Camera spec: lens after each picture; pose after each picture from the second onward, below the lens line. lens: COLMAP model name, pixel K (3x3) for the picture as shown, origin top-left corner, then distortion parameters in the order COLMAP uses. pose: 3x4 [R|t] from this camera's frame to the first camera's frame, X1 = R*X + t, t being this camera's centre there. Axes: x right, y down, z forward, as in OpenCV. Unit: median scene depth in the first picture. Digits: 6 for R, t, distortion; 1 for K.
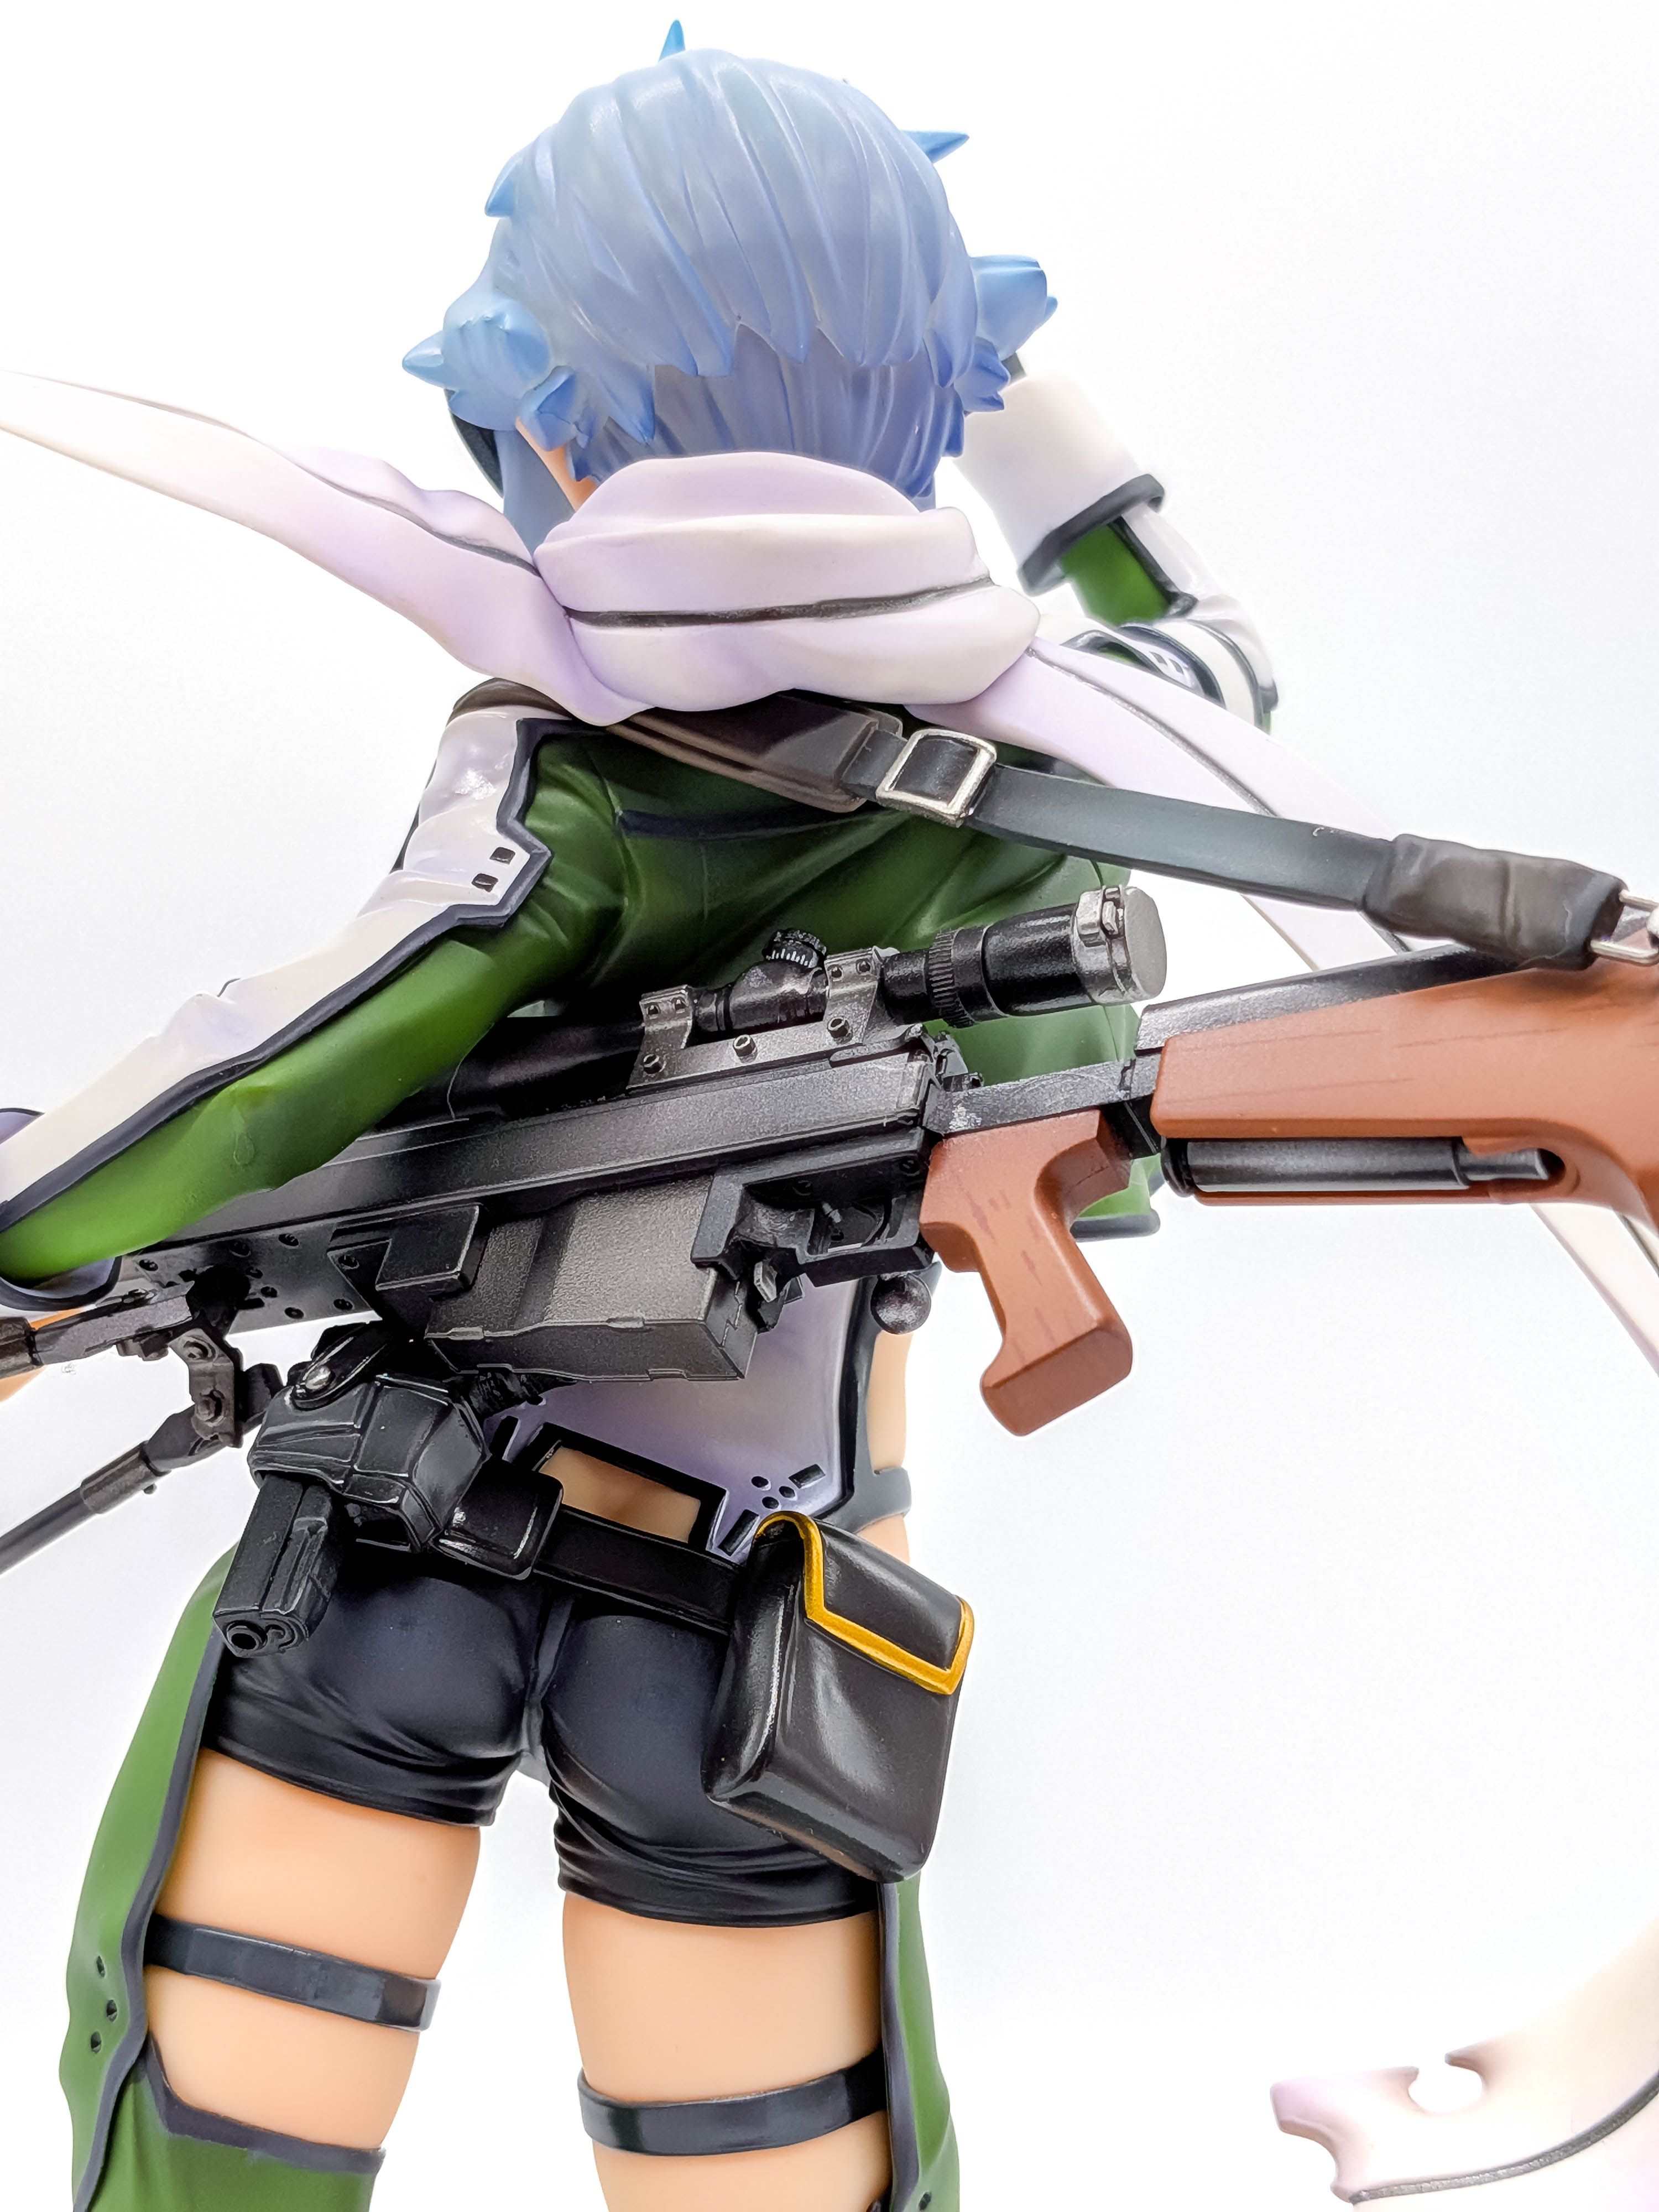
lens RADIAL K [[3528.8, 0, 795.8], [0, 3528.8, 1078.1], [0, 0, 1]] dist [0.102106, -0.328197]
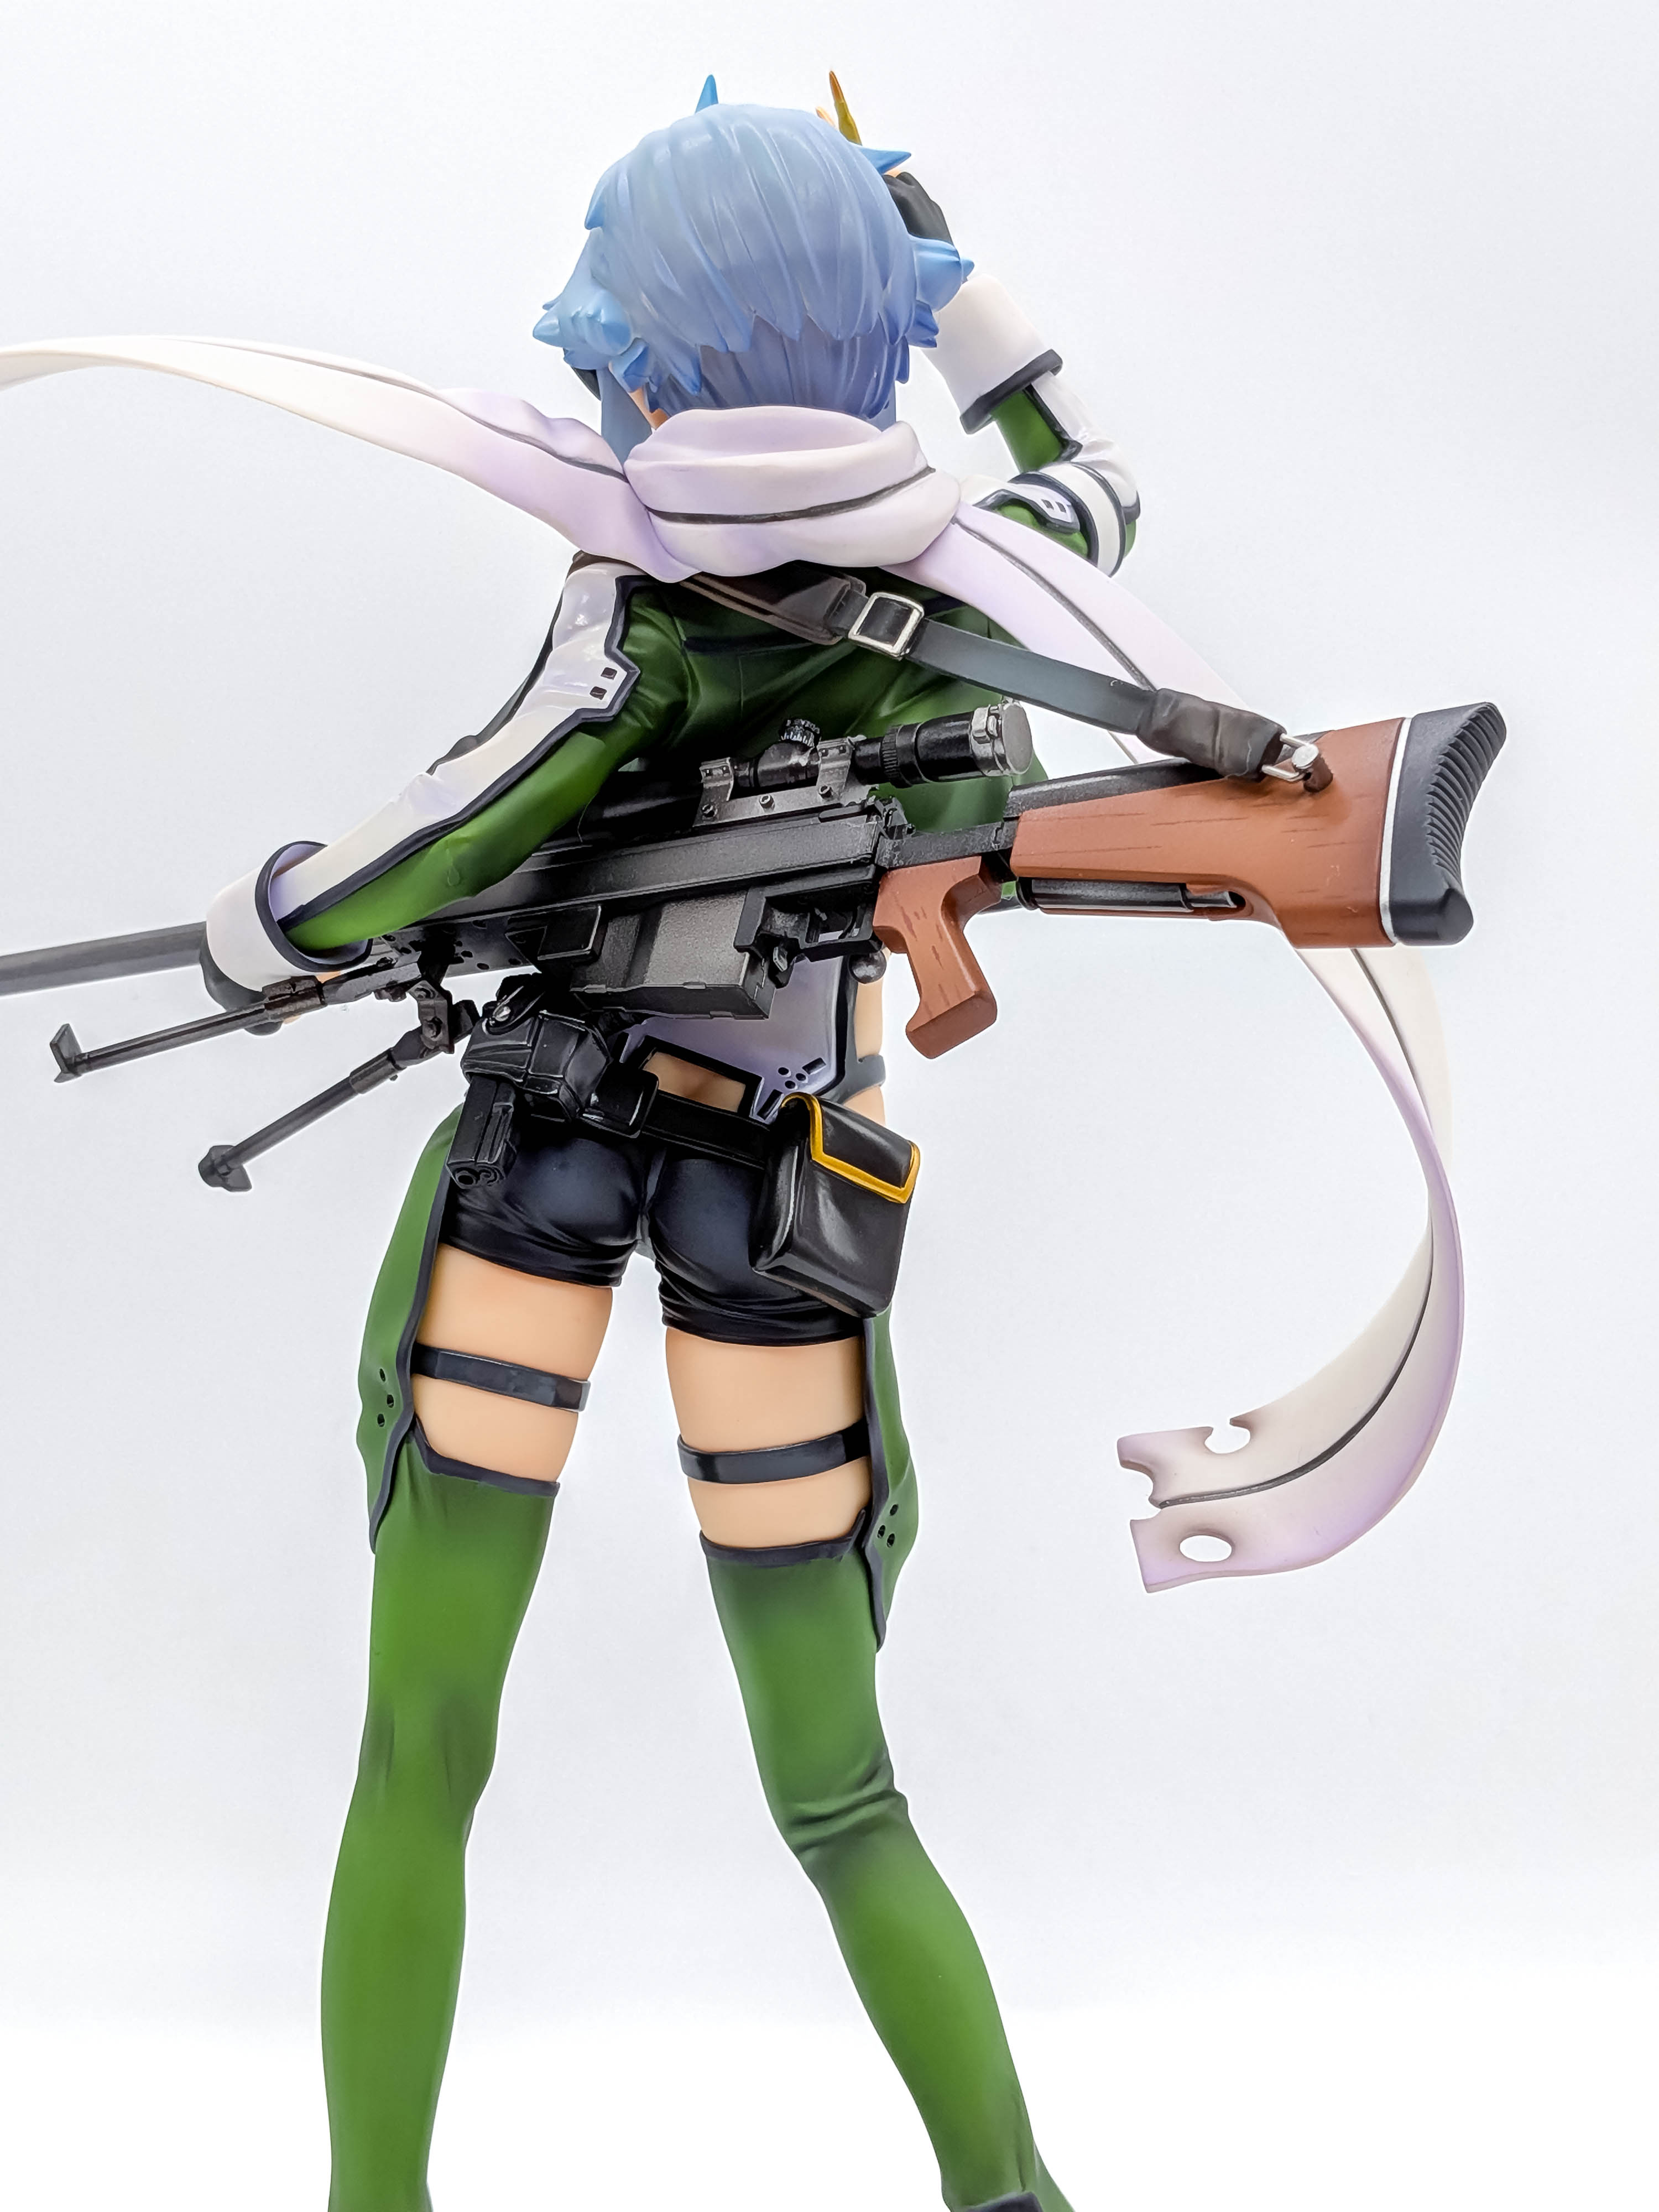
lens RADIAL K [[3528.8, 0, 795.8], [0, 3528.8, 1078.1], [0, 0, 1]] dist [0.102106, -0.328197]
pose [[0.999516, -0.015004, -0.027249, 0.038811], [0.019089, 0.987502, 0.156444, -0.131060], [0.024561, -0.156889, 0.987311, -0.562018]]
